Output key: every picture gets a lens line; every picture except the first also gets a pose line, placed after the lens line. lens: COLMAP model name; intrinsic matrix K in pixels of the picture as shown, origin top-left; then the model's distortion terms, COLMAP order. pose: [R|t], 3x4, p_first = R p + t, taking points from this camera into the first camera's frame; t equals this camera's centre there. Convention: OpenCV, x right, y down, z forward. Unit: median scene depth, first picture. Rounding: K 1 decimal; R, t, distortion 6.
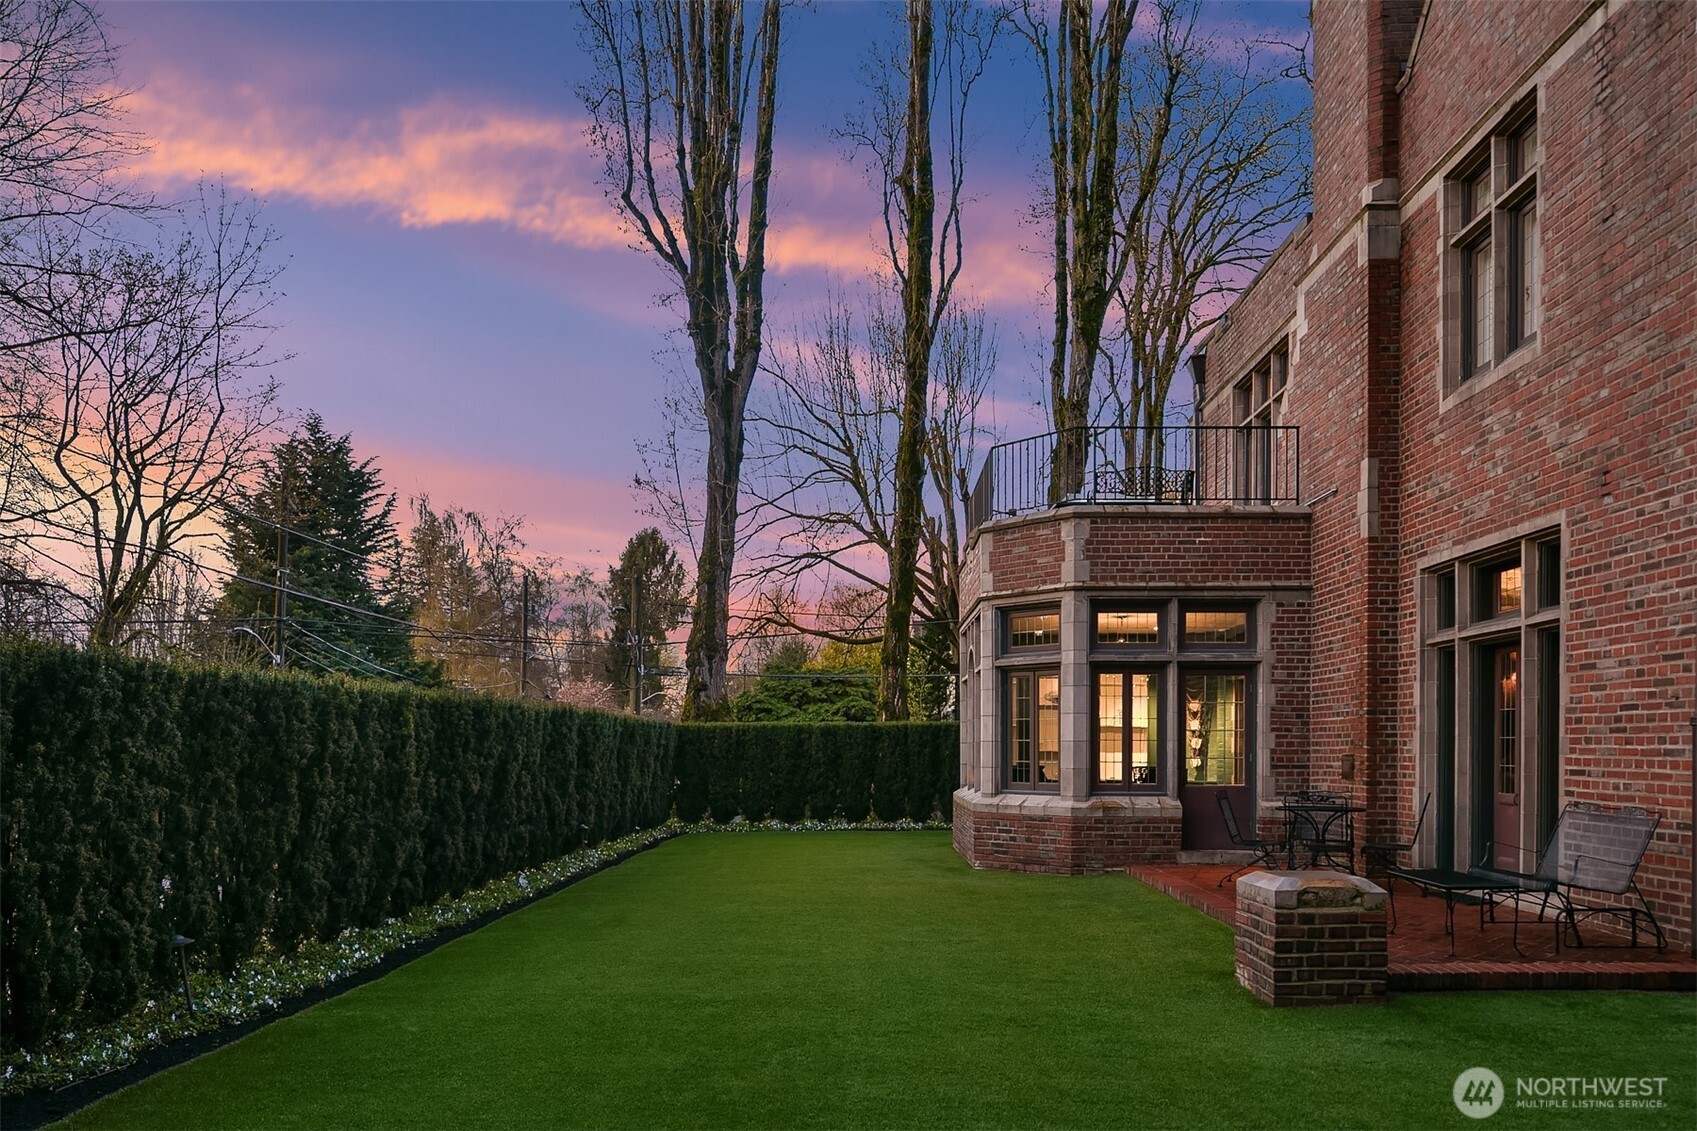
lens RADIAL K [[1165.1, 0, 842.1], [0, 1165.1, 503.2], [0, 0, 1]] dist [-0.001048, 0.003321]
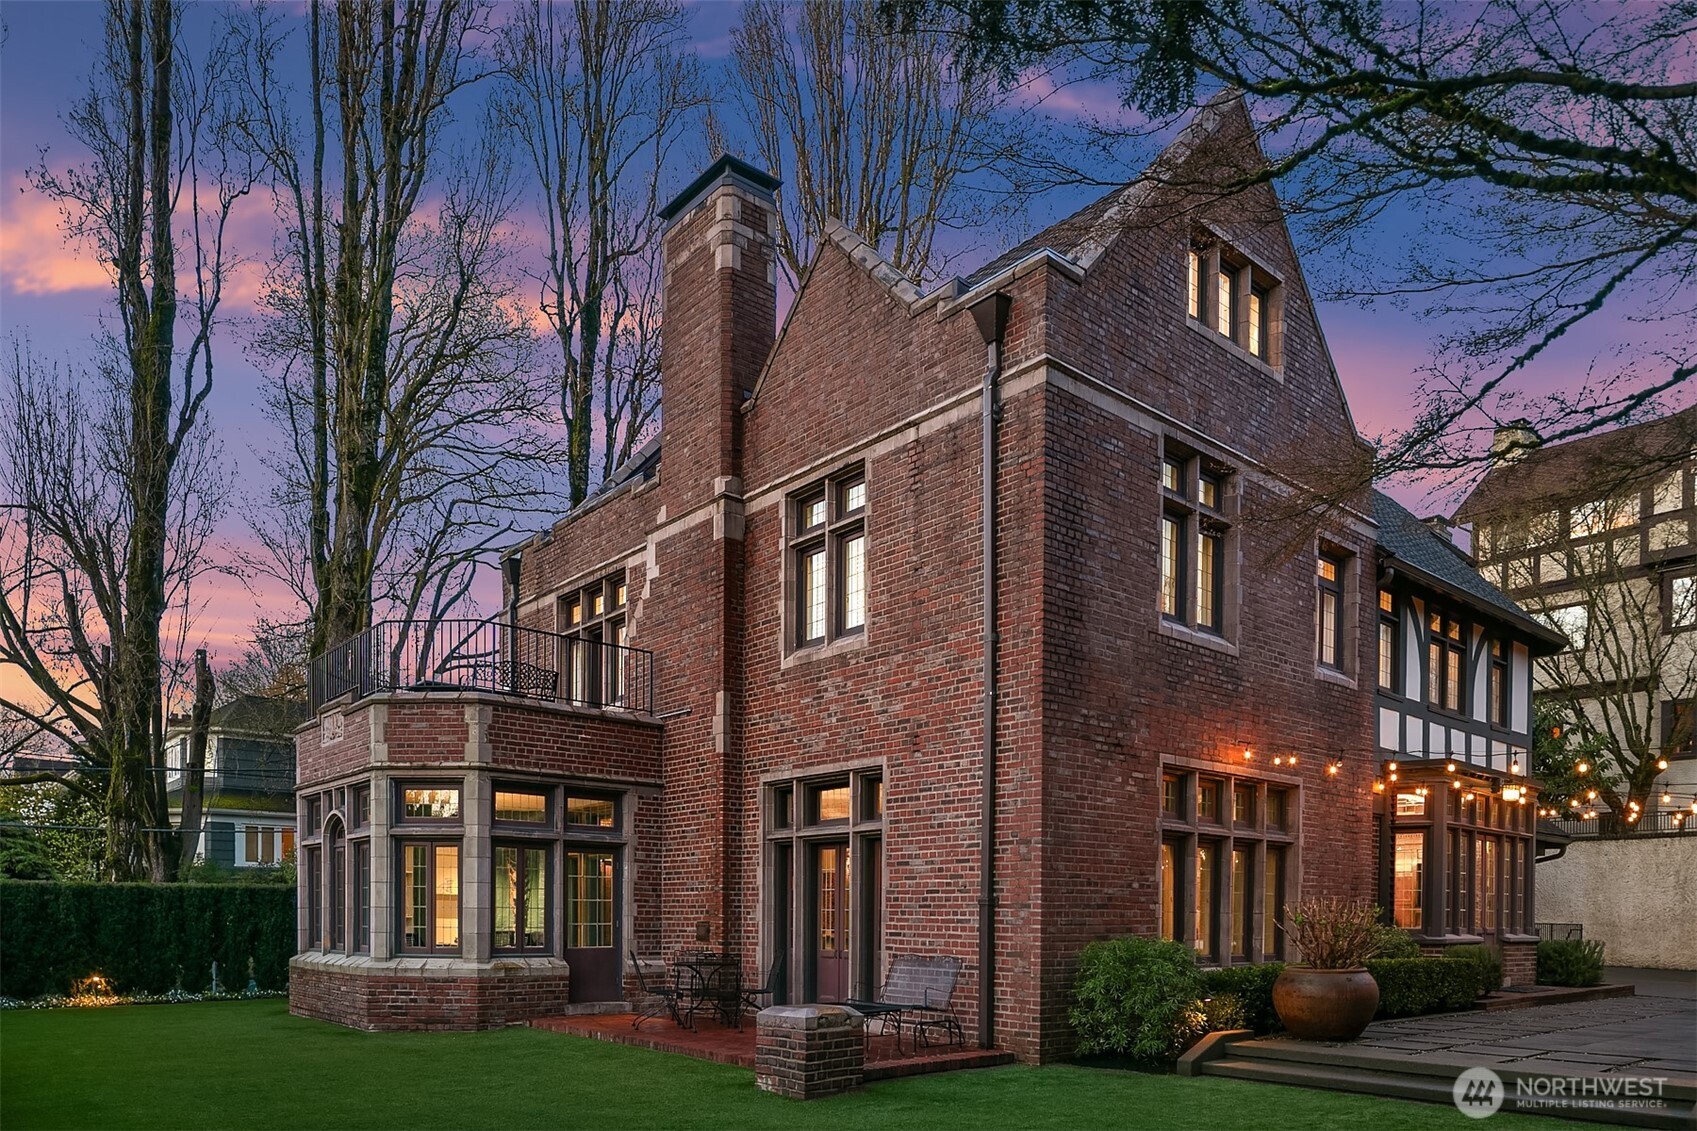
lens RADIAL K [[1096.9, 0, 848.5], [0, 1096.9, 565.5], [0, 0, 1]] dist [0.000449, -0.000311]
pose [[0.741583, 0.210891, 0.636852, -0.295120], [-0.145561, 0.977271, -0.154122, -0.007674], [-0.654880, 0.021594, 0.755425, -0.040285]]
